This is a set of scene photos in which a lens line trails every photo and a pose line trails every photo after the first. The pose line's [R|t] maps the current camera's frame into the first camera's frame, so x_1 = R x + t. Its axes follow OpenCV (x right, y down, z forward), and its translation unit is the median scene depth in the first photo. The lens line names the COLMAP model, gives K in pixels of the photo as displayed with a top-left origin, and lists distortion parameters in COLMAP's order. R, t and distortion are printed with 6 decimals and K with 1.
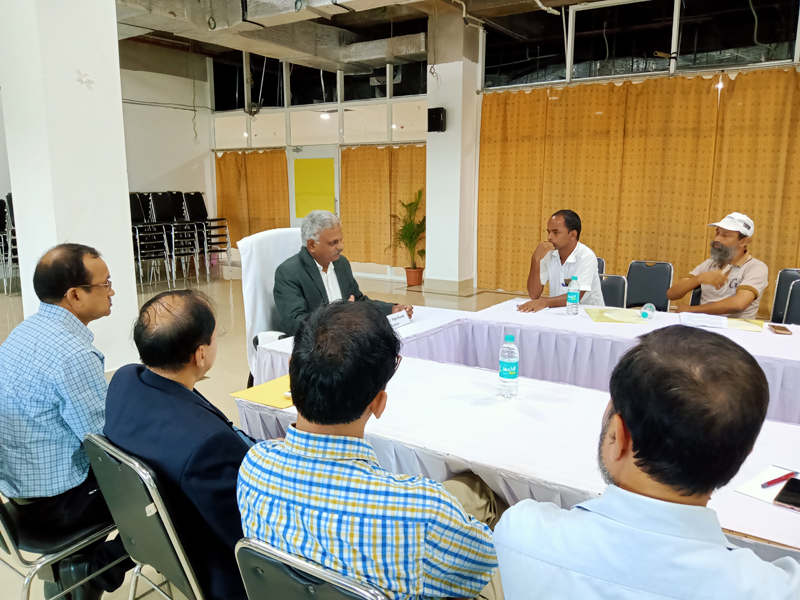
lens RADIAL K [[649.0, 0, 400.0], [0, 649.0, 300.0], [0, 0, 1]] dist [0.076747, -0.154273]
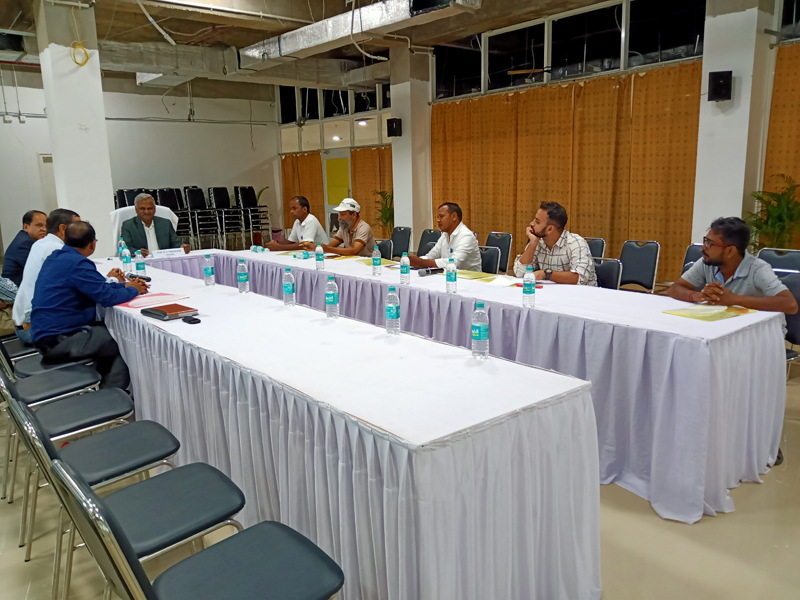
lens RADIAL K [[649.0, 0, 400.0], [0, 649.0, 300.0], [0, 0, 1]] dist [0.076747, -0.154273]
pose [[0.950606, 0.030549, -0.308894, 0.472473], [-0.024265, 0.999413, 0.024167, 0.037059], [0.309451, -0.015479, 0.950789, -0.240758]]
